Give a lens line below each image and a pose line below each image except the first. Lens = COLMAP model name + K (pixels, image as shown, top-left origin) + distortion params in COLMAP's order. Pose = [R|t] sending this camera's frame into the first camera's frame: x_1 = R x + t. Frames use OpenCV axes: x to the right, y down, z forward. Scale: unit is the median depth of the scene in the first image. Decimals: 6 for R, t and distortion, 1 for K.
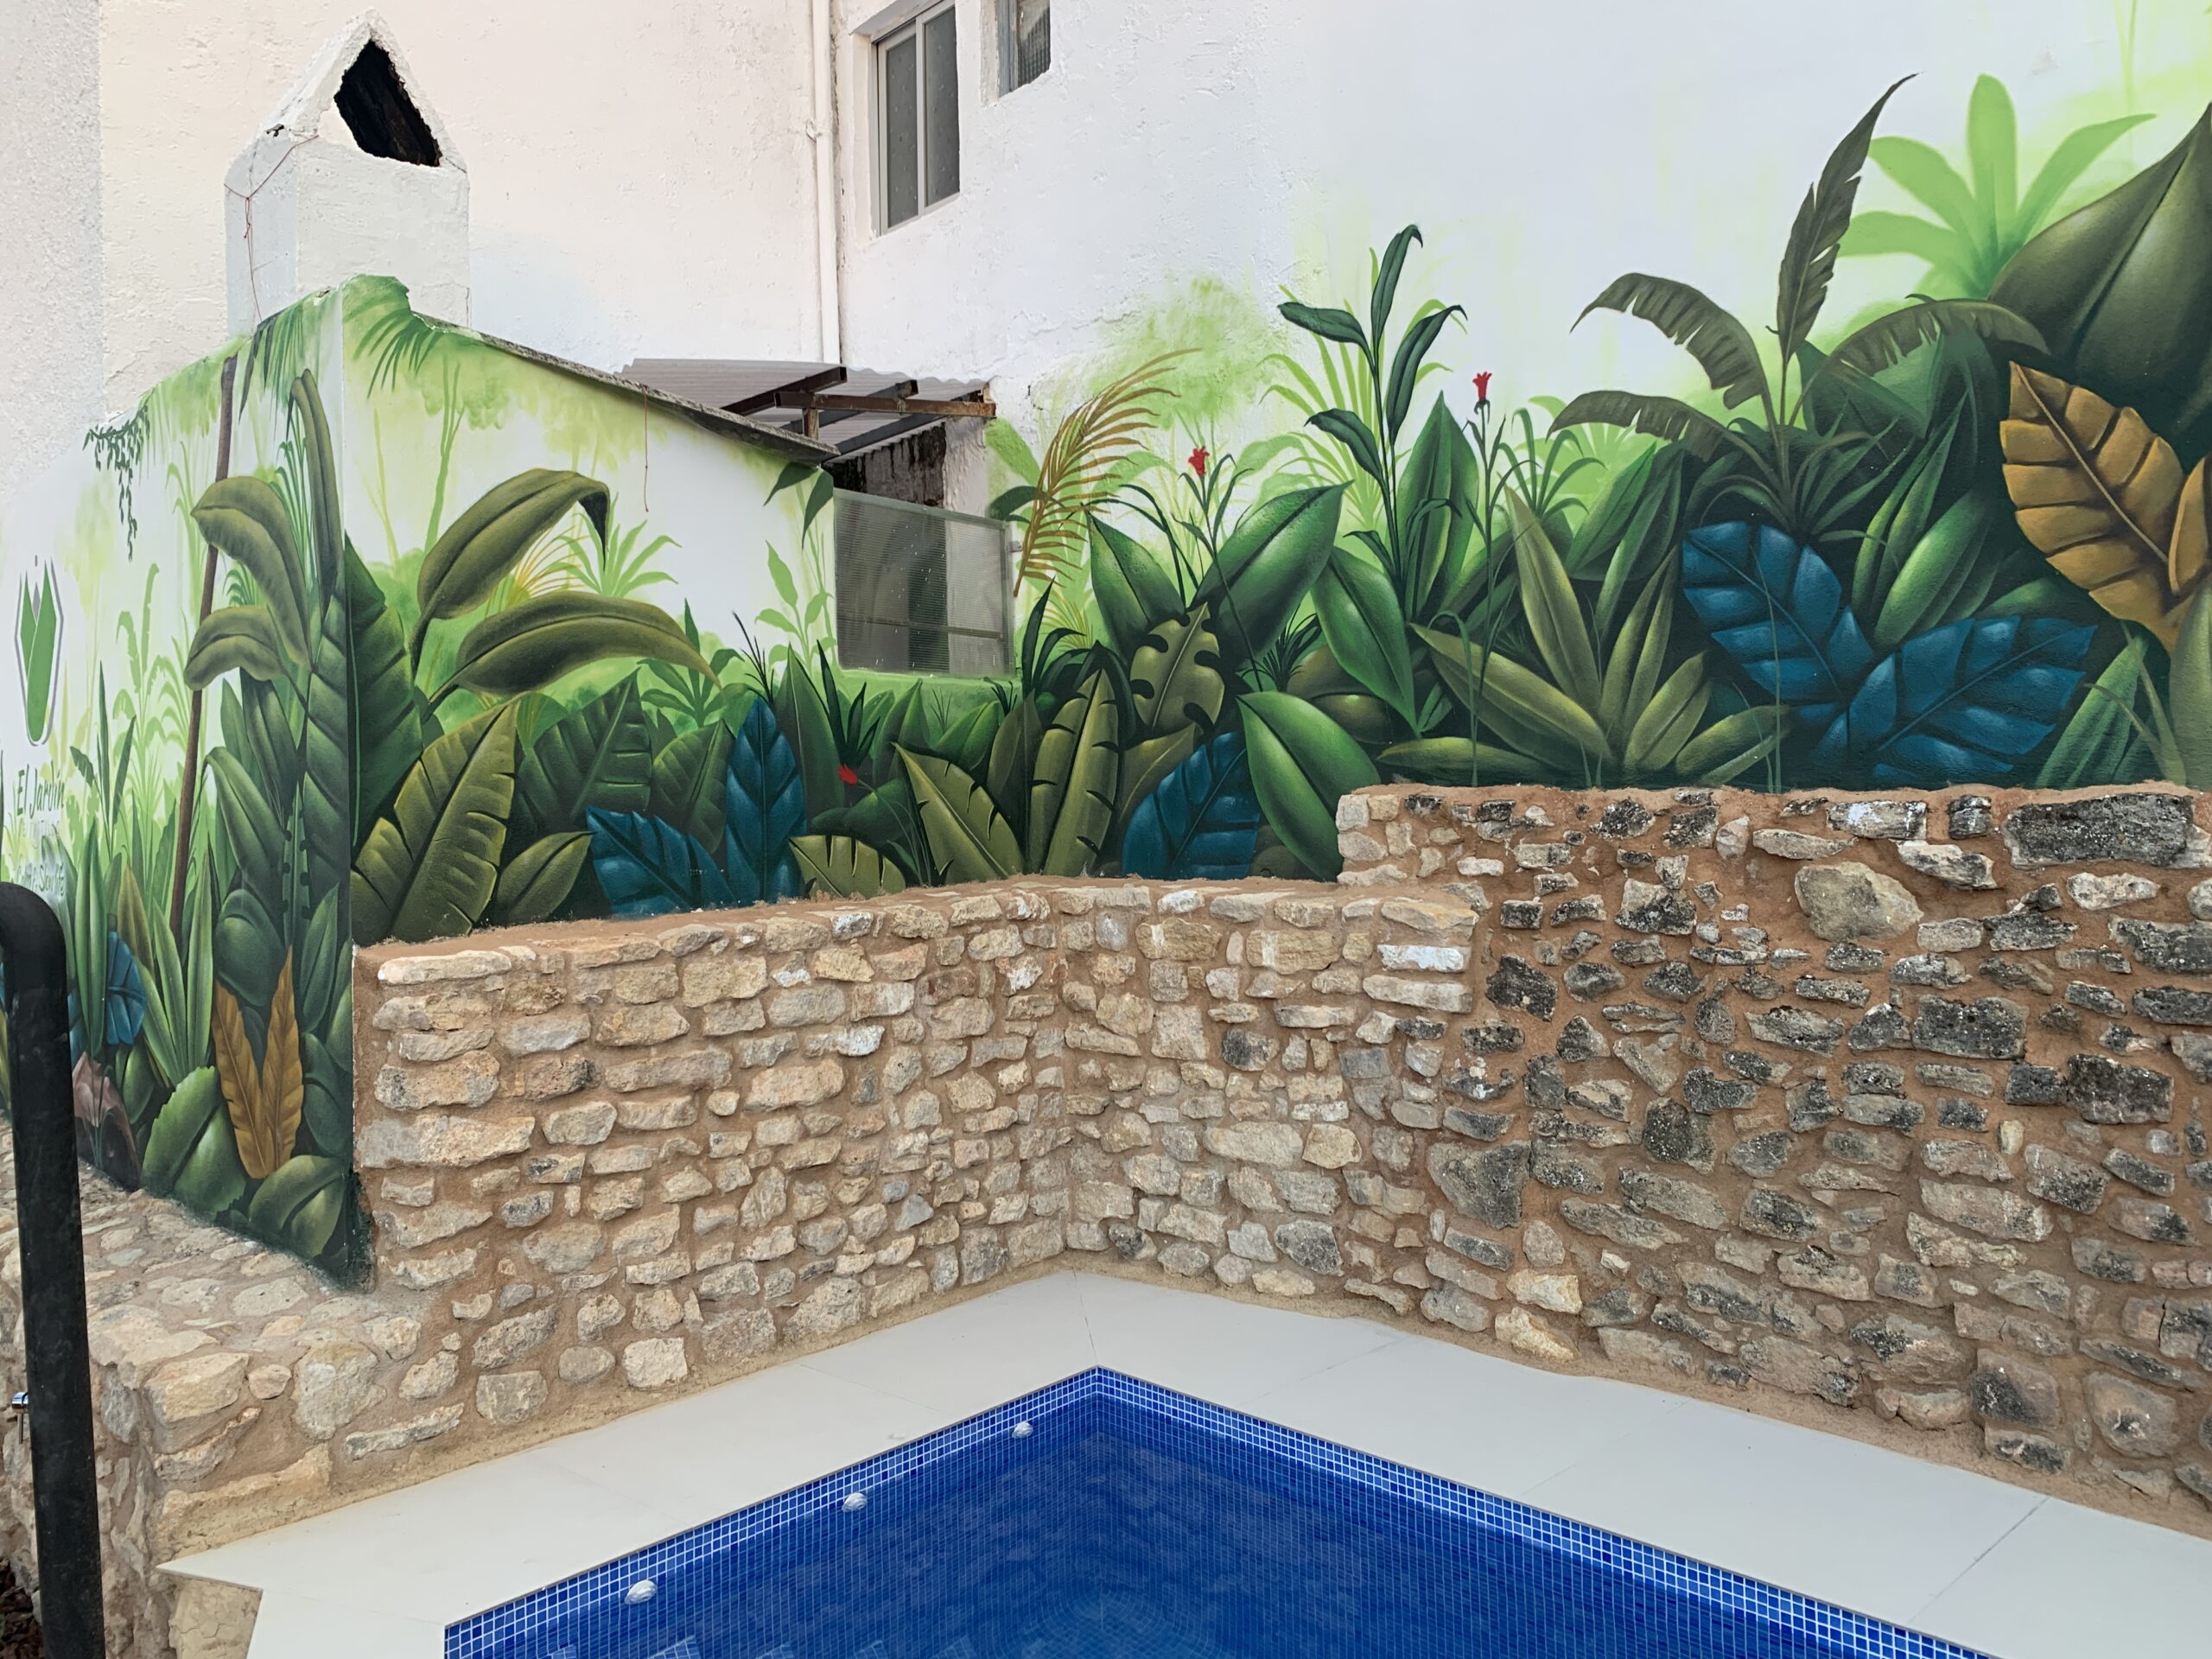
lens RADIAL K [[1672.7, 0, 1096.6], [0, 1672.7, 805.5], [0, 0, 1]] dist [0.036611, -0.041693]
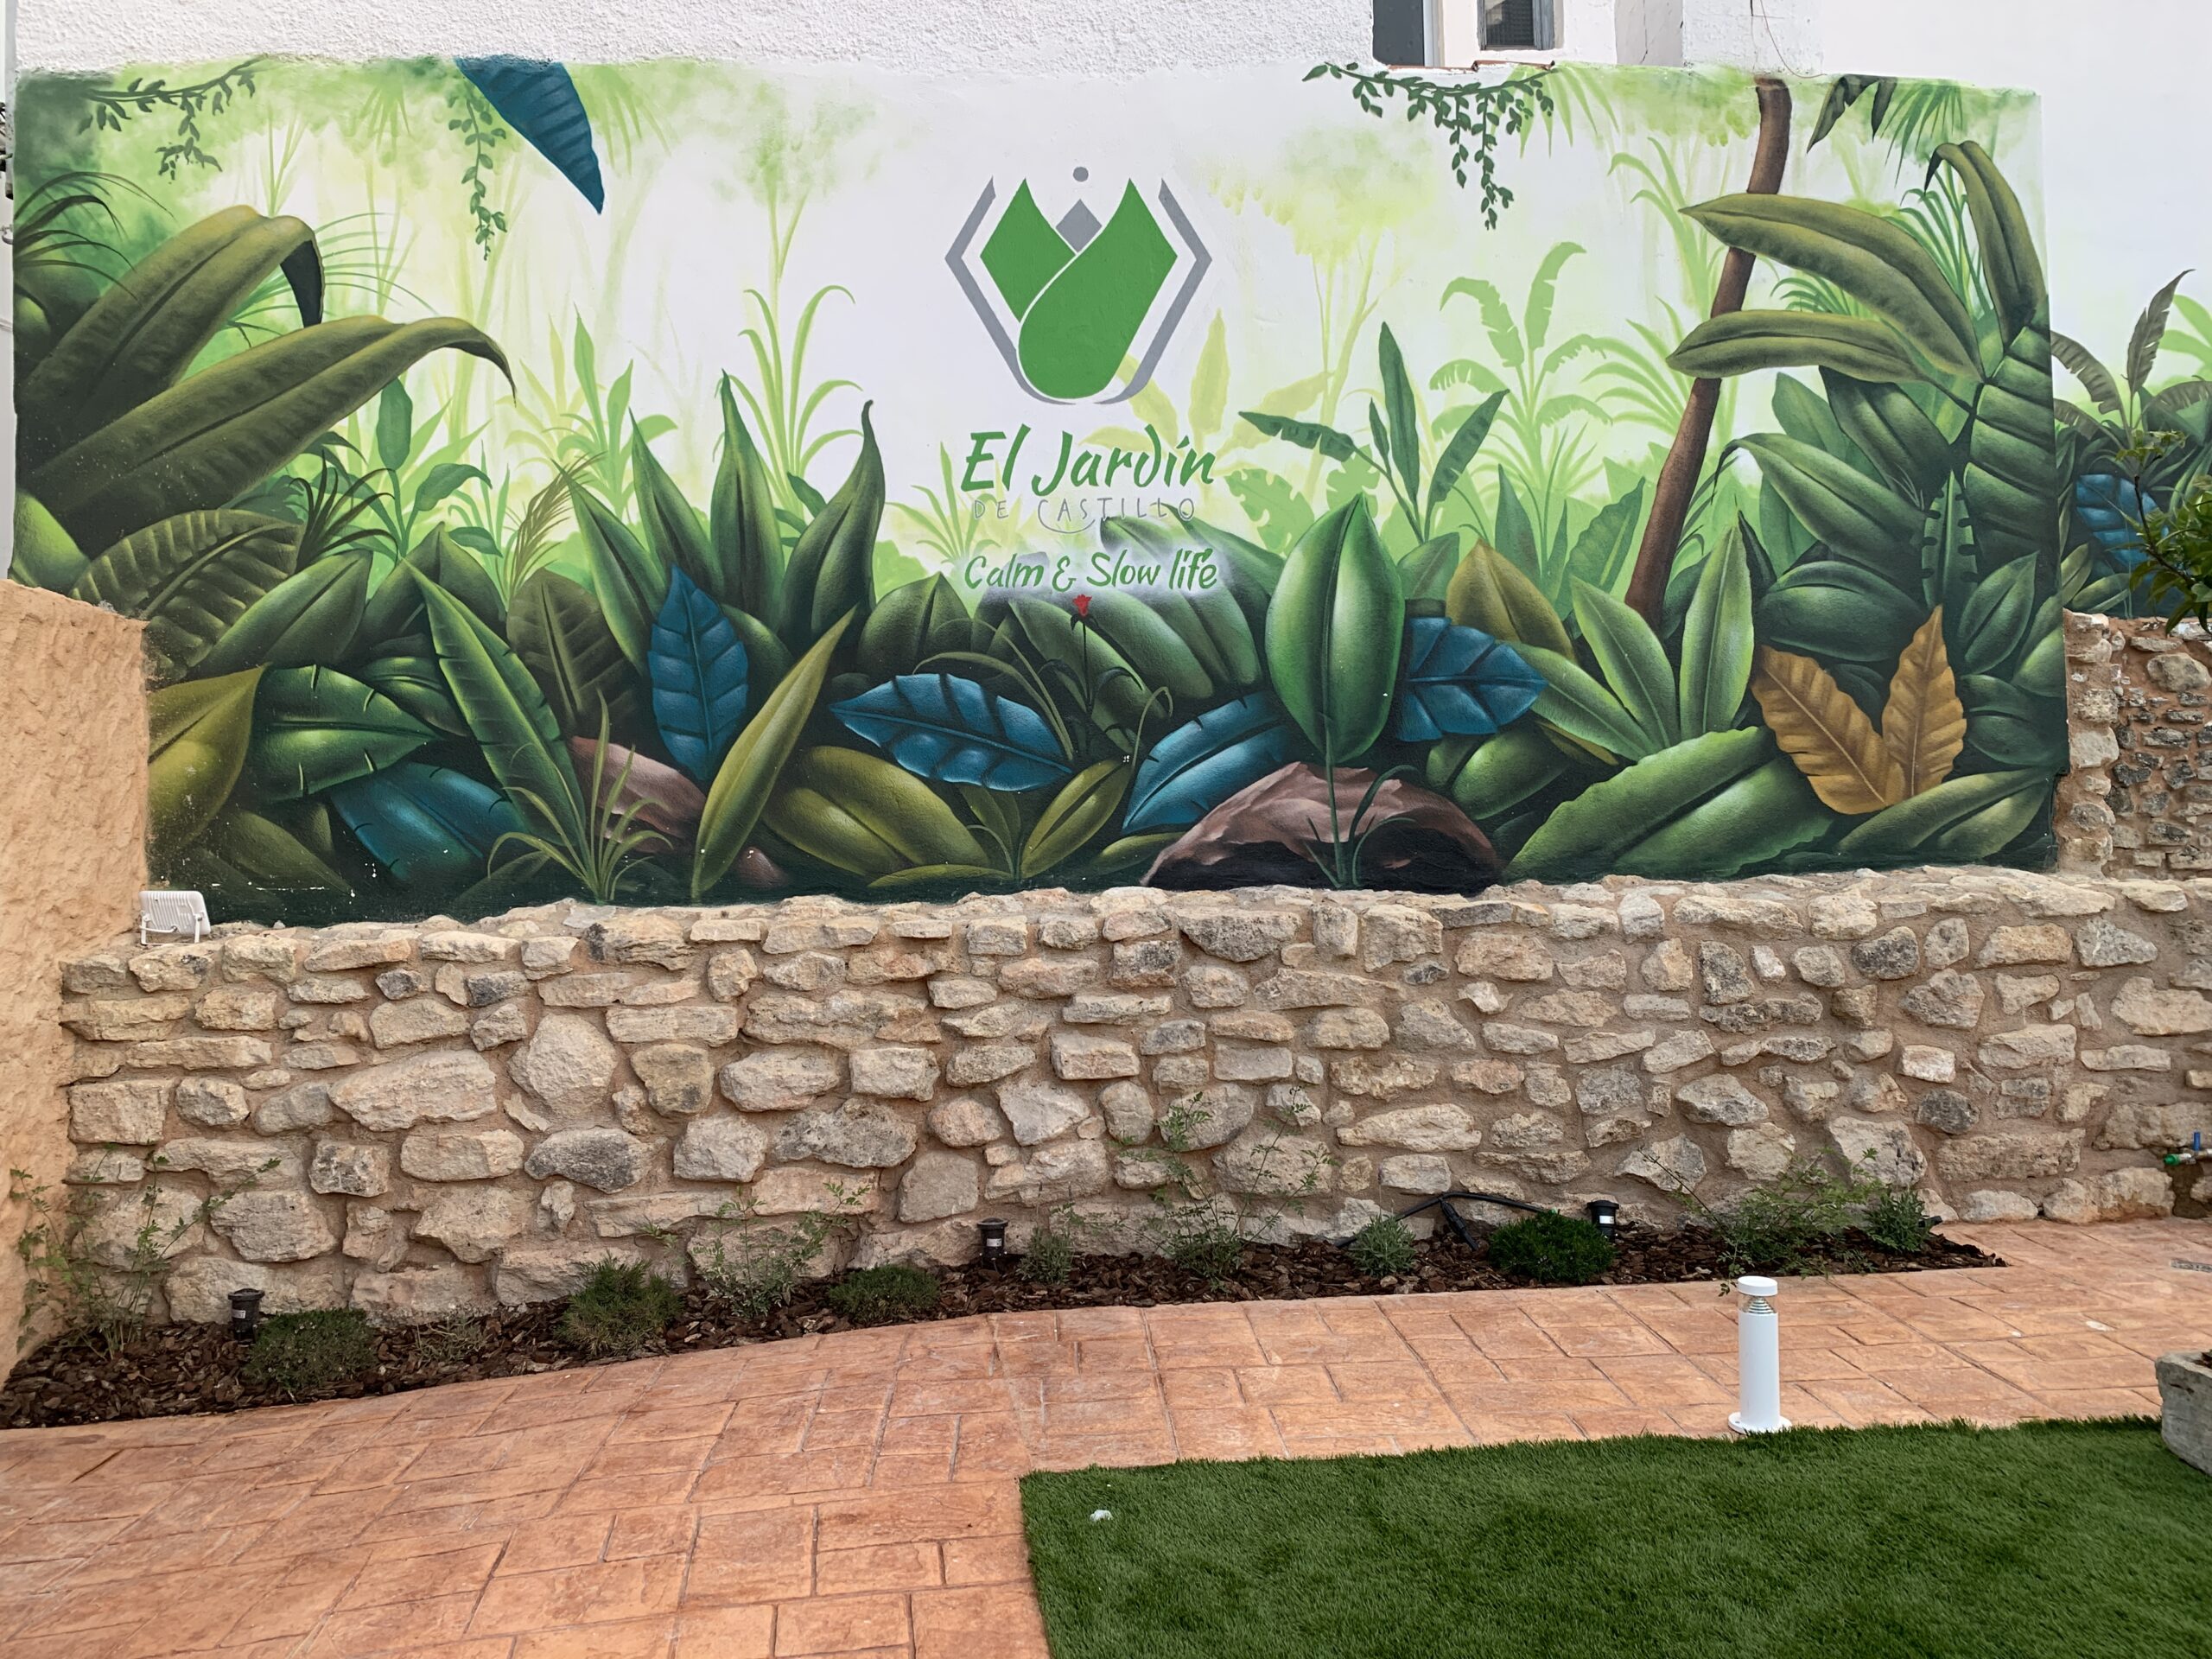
lens RADIAL K [[1672.7, 0, 983.8], [0, 1672.7, 815.7], [0, 0, 1]] dist [0.036611, -0.041693]
pose [[0.642387, 0.027962, 0.765870, -1.597954], [0.001732, 0.999279, -0.037937, 0.241934], [-0.766379, 0.025697, 0.641875, 0.660799]]
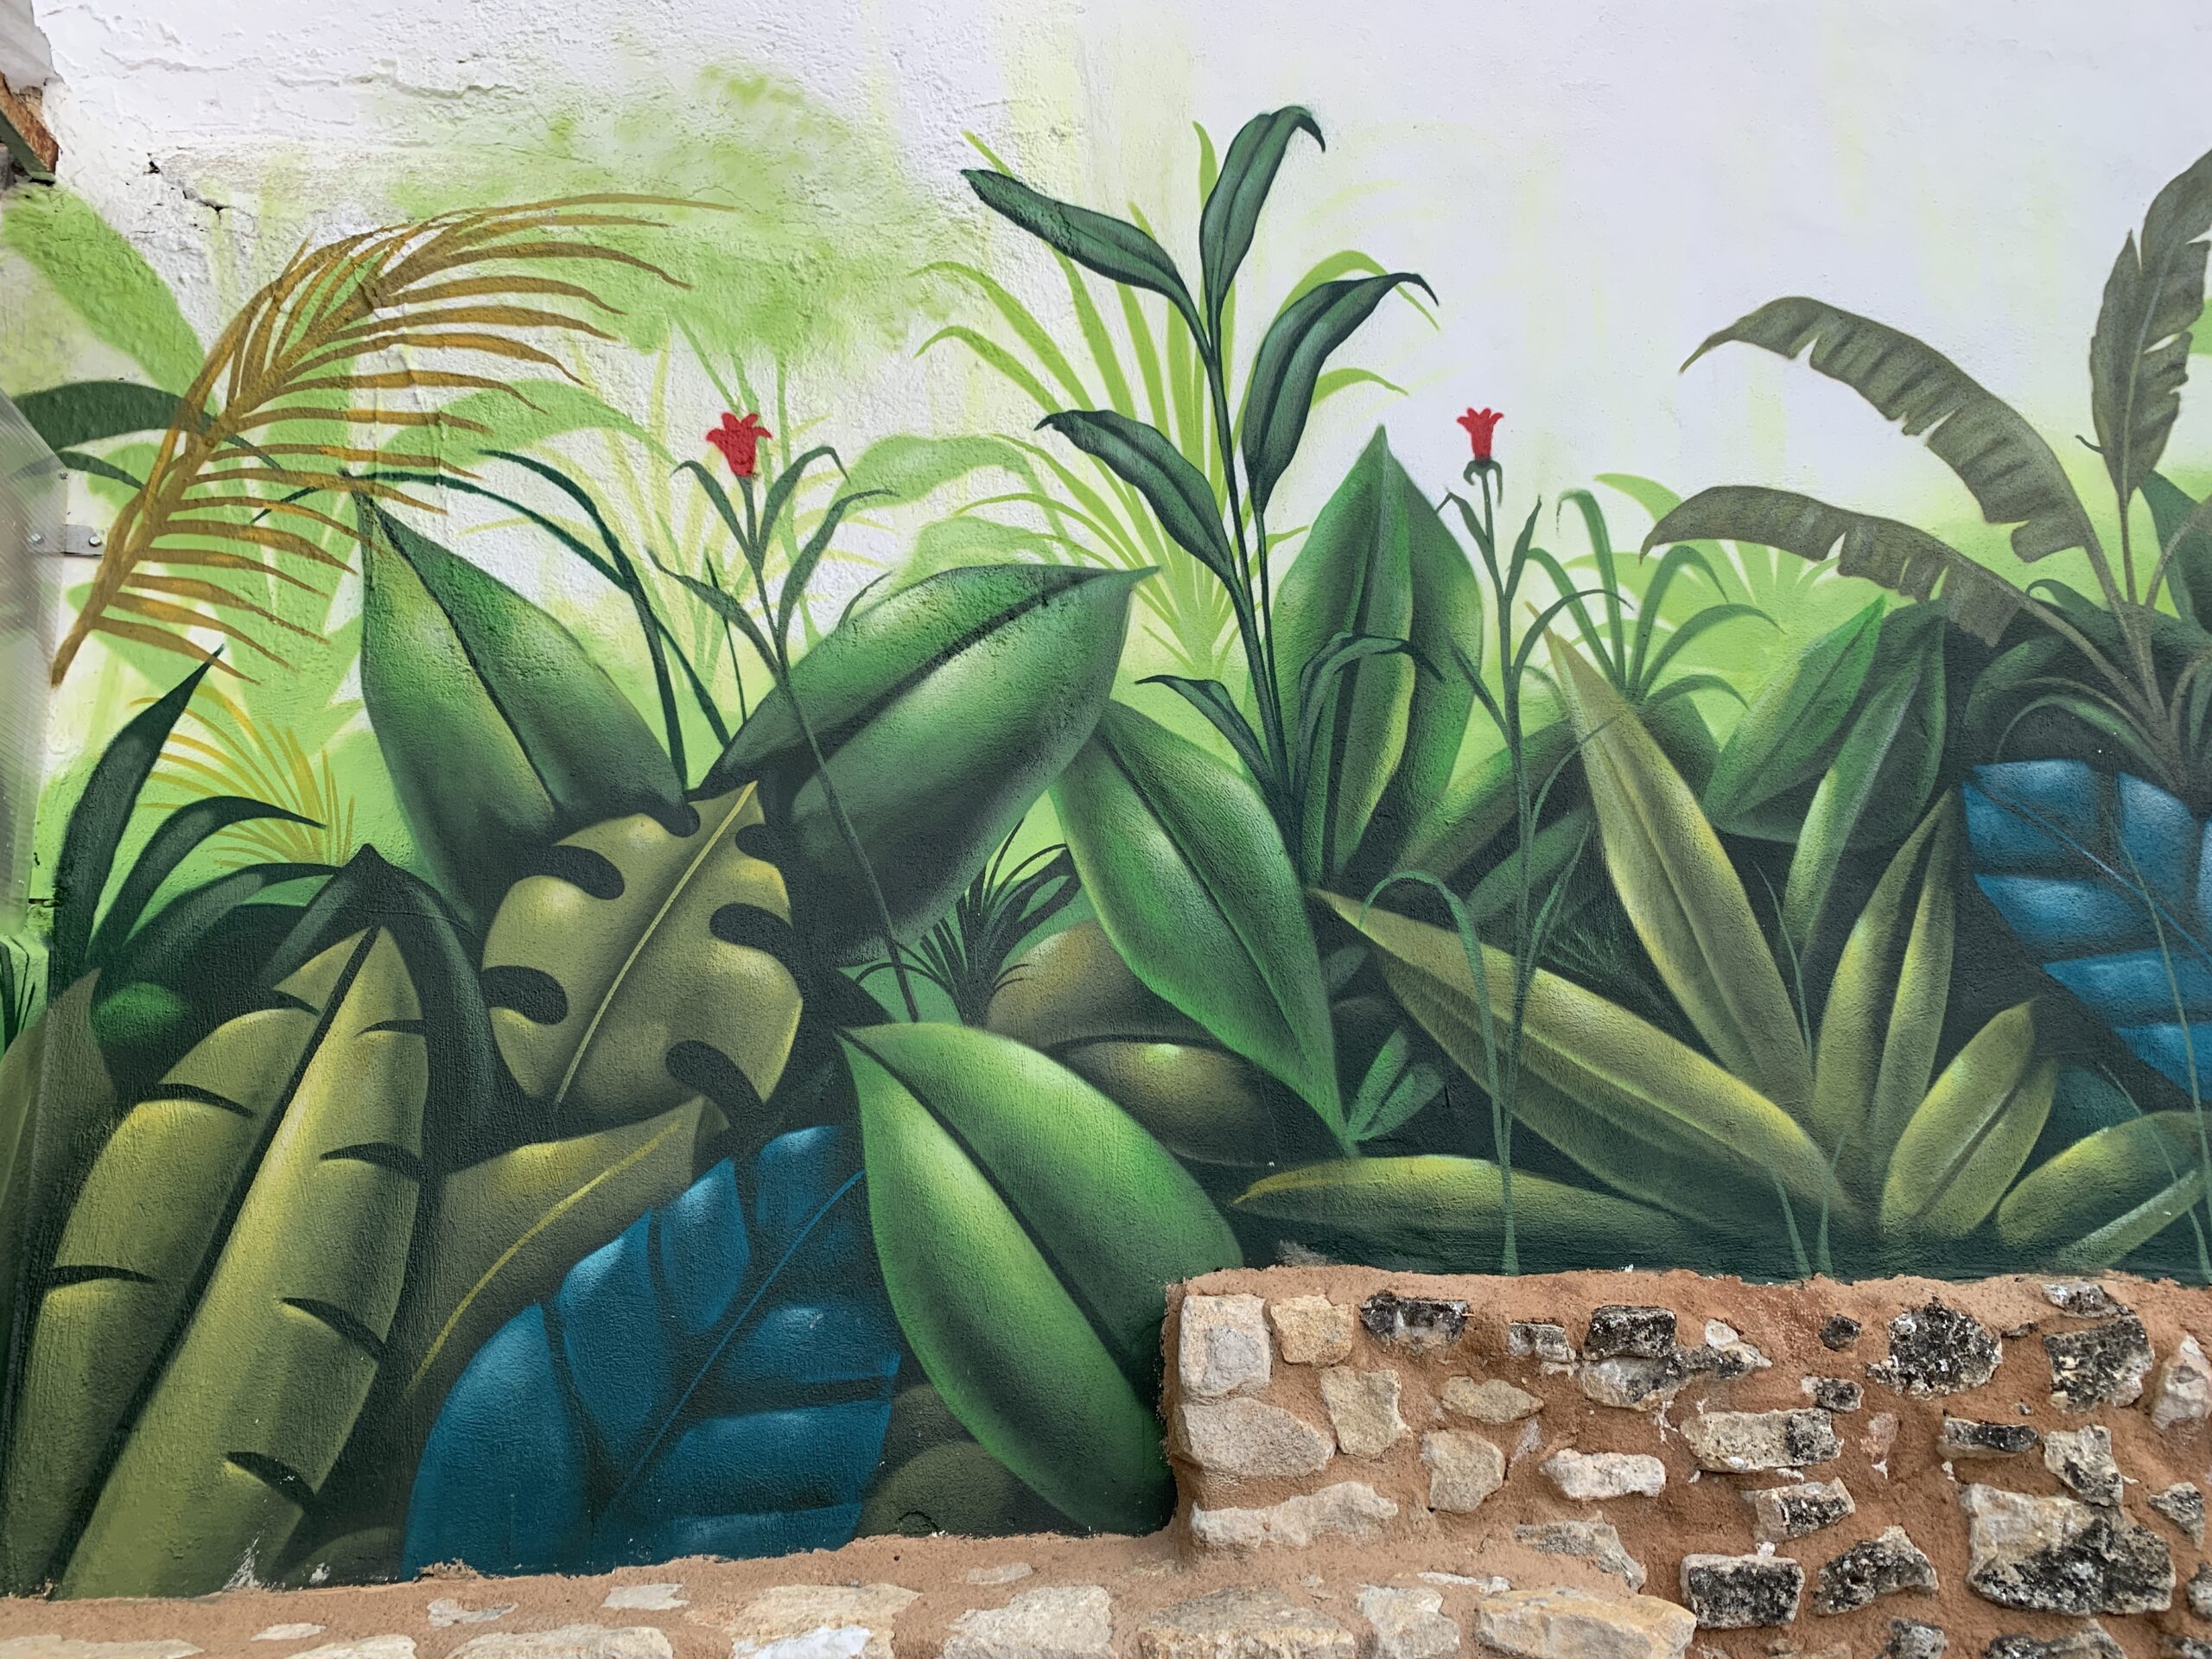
lens RADIAL K [[1672.7, 0, 1109.4], [0, 1672.7, 822.7], [0, 0, 1]] dist [0.036611, -0.041693]
pose [[0.655282, 0.173496, 0.735190, -0.181517], [0.011181, 0.970932, -0.239094, -0.021469], [-0.755302, 0.164894, 0.634294, 0.773456]]
